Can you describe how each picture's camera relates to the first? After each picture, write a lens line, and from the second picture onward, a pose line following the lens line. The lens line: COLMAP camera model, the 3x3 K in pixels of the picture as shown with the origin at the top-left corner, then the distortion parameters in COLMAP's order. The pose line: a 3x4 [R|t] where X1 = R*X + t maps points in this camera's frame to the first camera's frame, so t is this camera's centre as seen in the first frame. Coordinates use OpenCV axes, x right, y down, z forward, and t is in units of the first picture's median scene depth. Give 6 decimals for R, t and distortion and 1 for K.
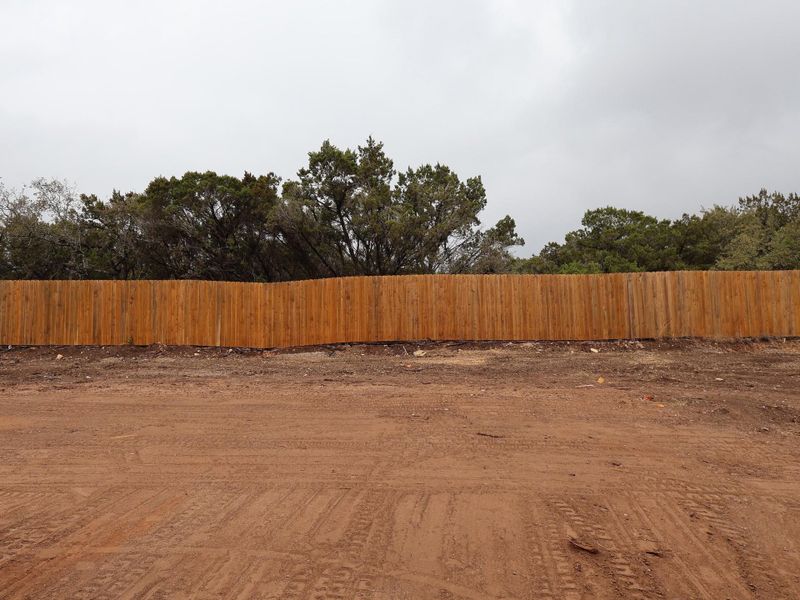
lens RADIAL K [[472.5, 0, 400.0], [0, 472.5, 301.3], [0, 0, 1]] dist [0.003770, -0.001627]
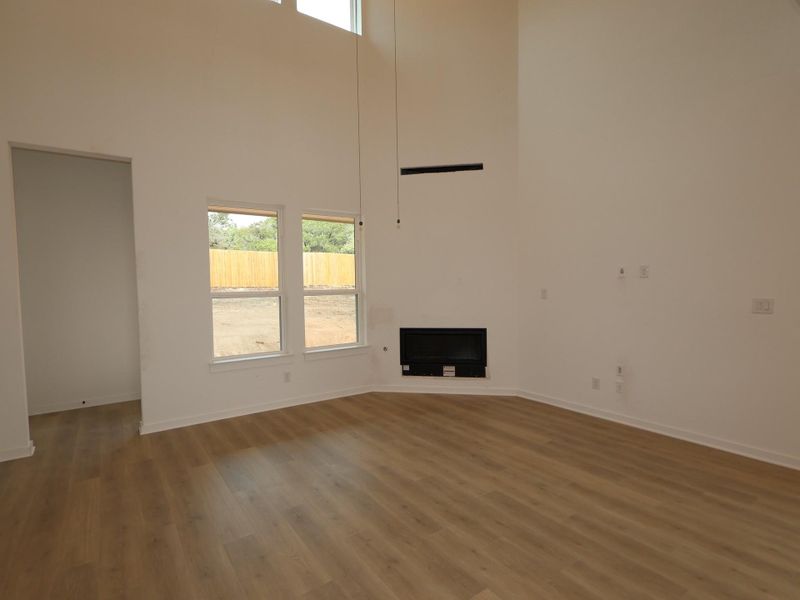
lens RADIAL K [[410.0, 0, 400.6], [0, 410.0, 307.1], [0, 0, 1]] dist [-0.001923, -0.000668]
pose [[0.798086, -0.027045, 0.601937, -0.184606], [-0.048535, 0.992860, 0.108961, -0.041245], [-0.600586, -0.116175, 0.791075, -0.610969]]
